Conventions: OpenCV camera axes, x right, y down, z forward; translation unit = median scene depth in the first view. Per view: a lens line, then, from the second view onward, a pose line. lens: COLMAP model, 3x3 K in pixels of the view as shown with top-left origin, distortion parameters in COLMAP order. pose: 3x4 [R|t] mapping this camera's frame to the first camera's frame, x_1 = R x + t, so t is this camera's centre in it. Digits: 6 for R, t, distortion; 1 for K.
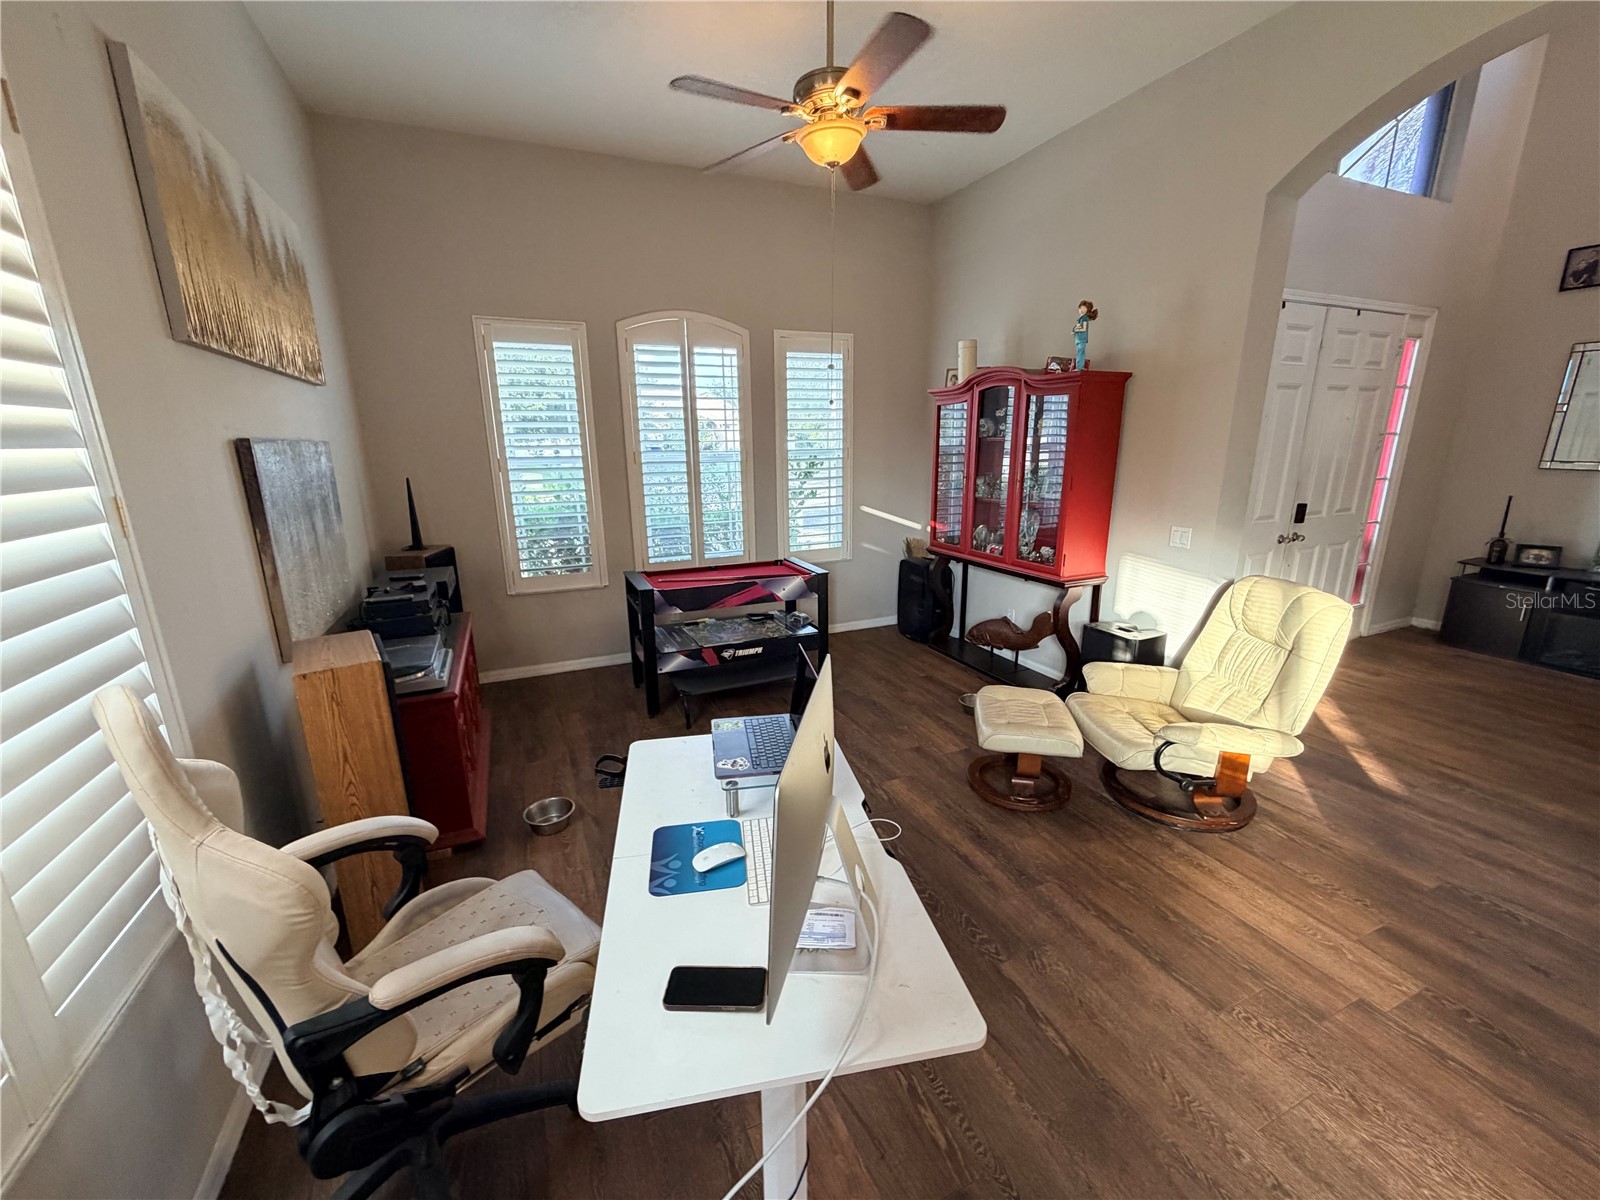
lens RADIAL K [[639.9, 0, 801.6], [0, 639.9, 604.3], [0, 0, 1]] dist [-0.000575, 0.000529]
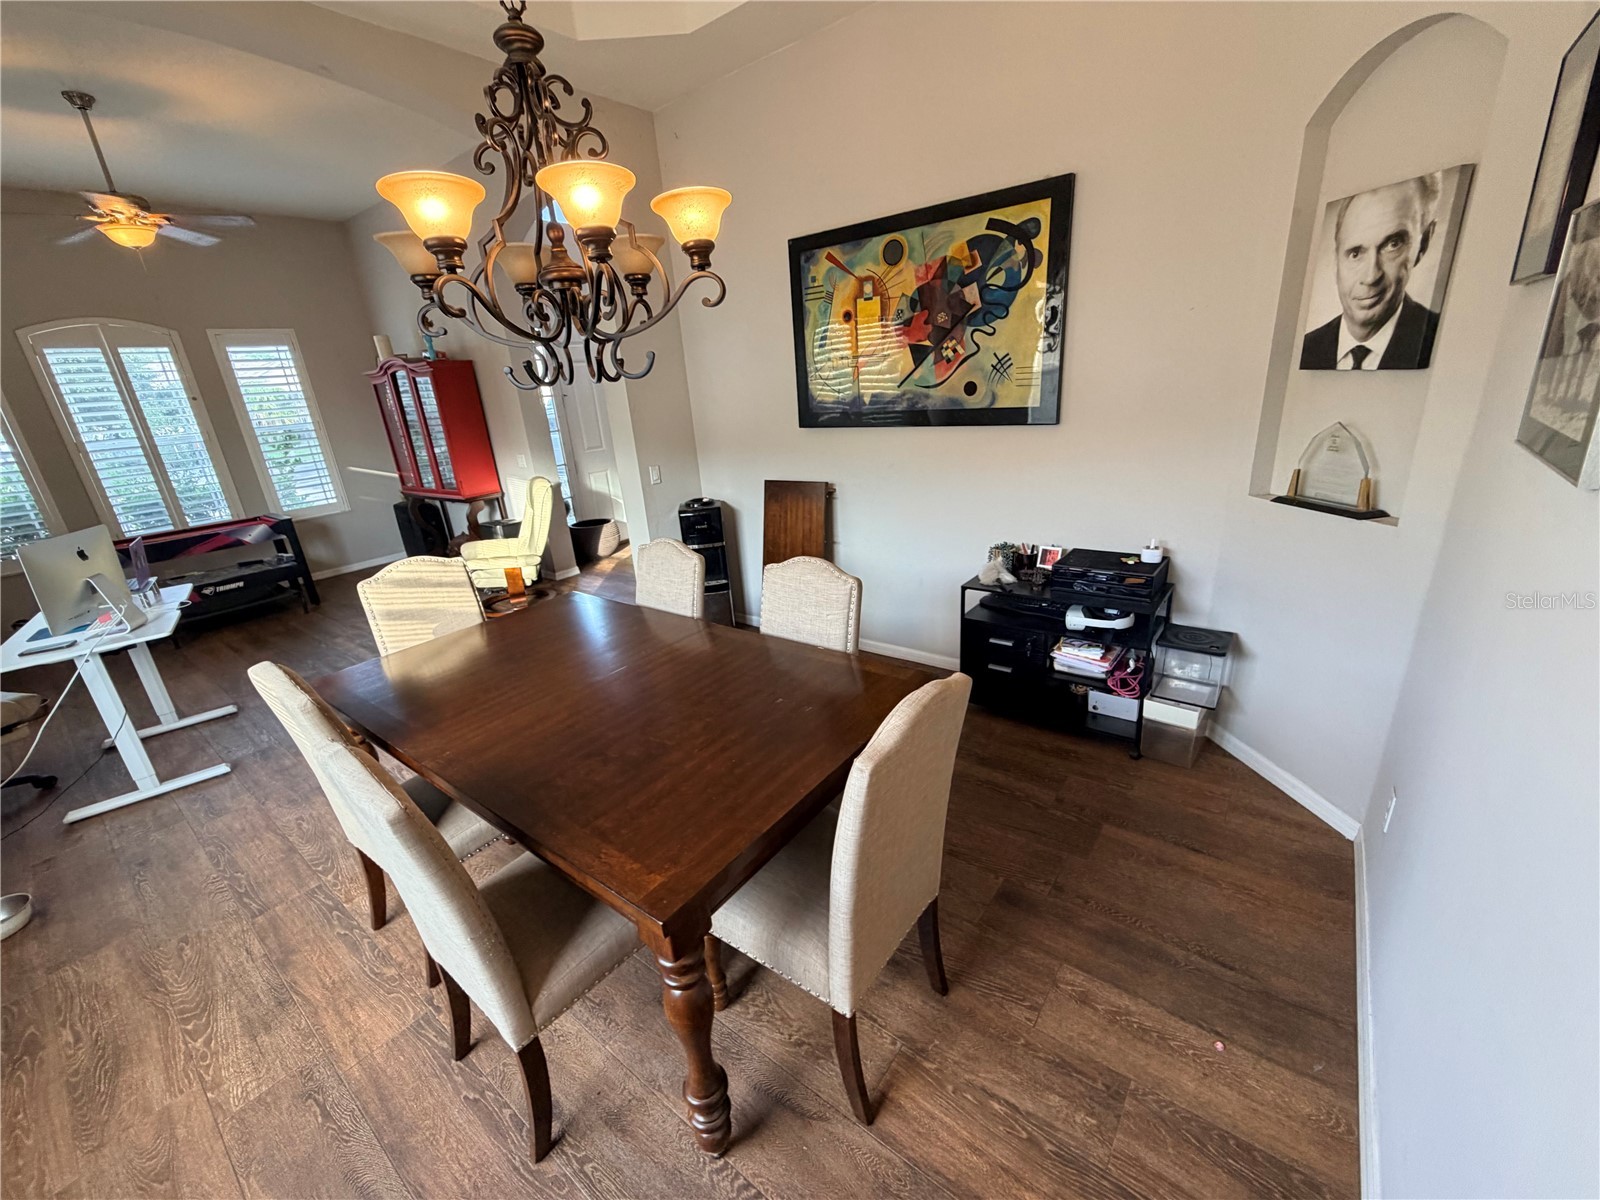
lens RADIAL K [[639.9, 0, 799.6], [0, 639.9, 599.9], [0, 0, 1]] dist [-0.000575, 0.000529]
pose [[0.881345, -0.207914, 0.424268, 0.326480], [0.179745, 0.977998, 0.105882, 0.145432], [-0.436948, -0.017058, 0.899325, -0.586897]]
